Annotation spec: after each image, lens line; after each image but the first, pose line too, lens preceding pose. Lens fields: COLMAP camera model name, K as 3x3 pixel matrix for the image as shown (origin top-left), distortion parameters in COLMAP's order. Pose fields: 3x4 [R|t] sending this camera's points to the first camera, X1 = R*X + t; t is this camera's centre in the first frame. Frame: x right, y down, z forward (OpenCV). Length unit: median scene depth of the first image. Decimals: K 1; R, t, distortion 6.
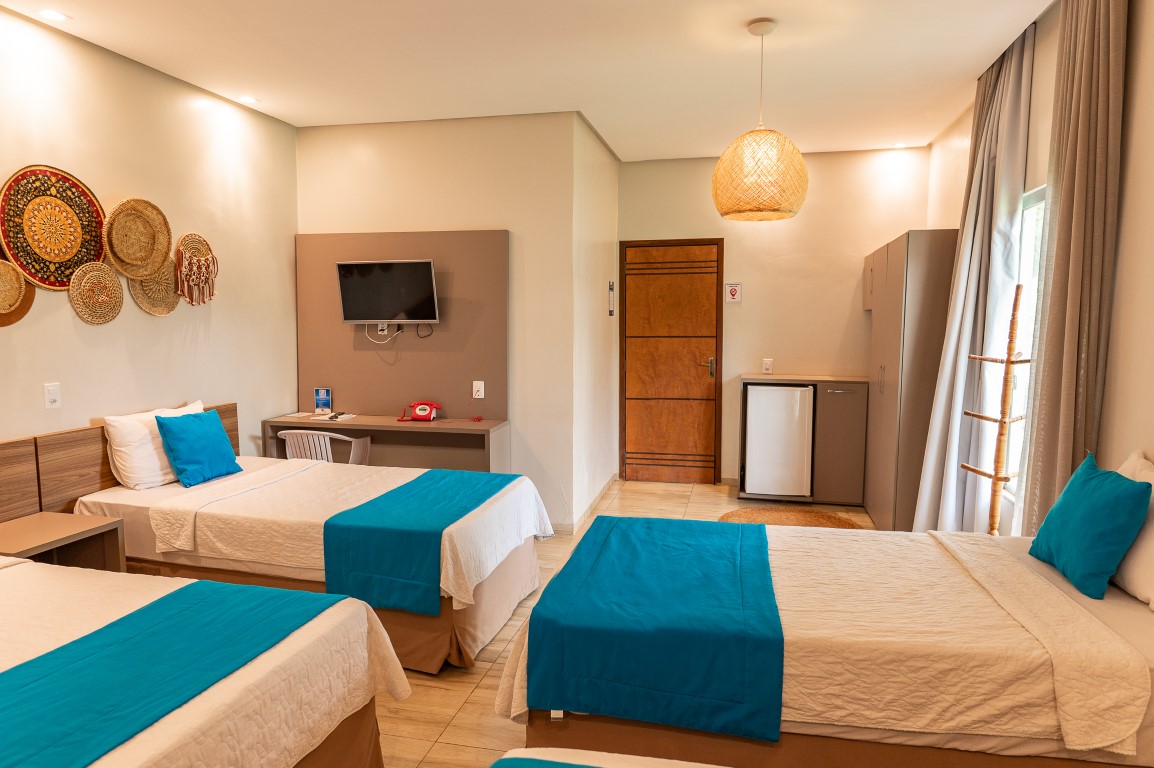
lens RADIAL K [[689.5, 0, 577.2], [0, 689.5, 386.2], [0, 0, 1]] dist [0.007162, -0.001839]
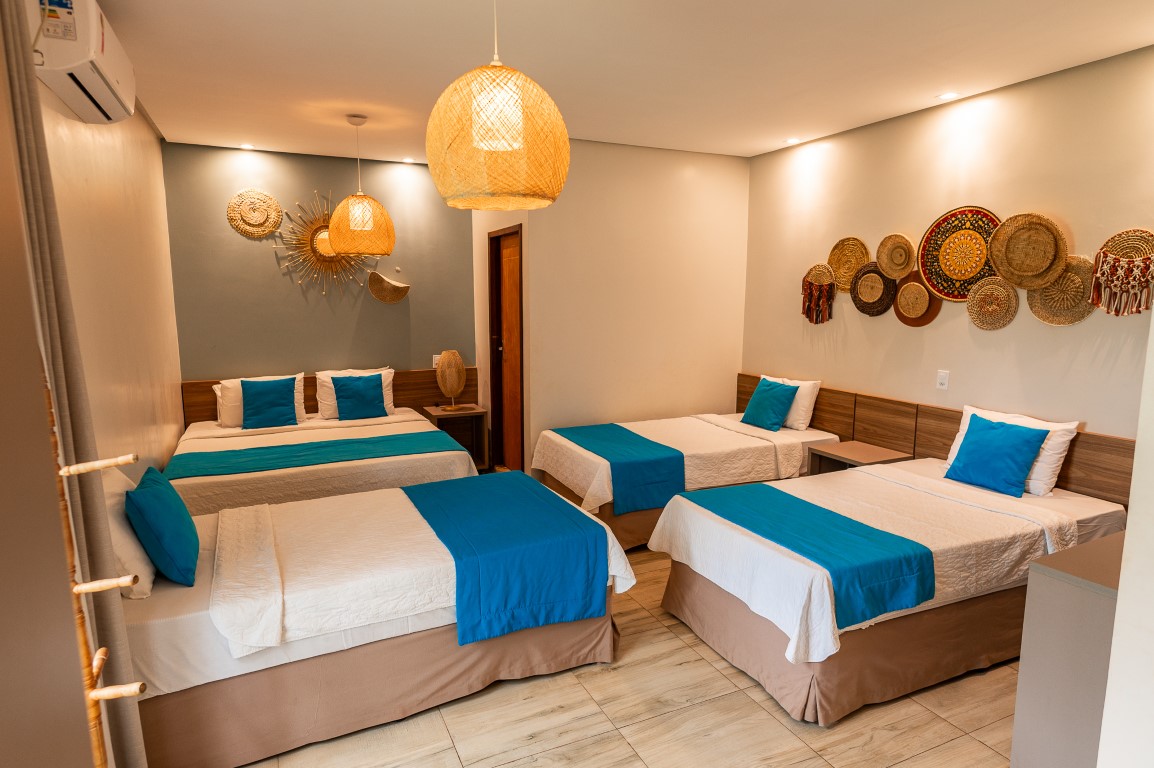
lens RADIAL K [[689.5, 0, 580.9], [0, 689.5, 379.7], [0, 0, 1]] dist [0.007162, -0.001839]
pose [[-0.790784, 0.086566, -0.605943, 0.616194], [-0.055699, 0.975665, 0.212075, -0.233059], [0.609556, 0.201456, -0.766718, 1.604633]]
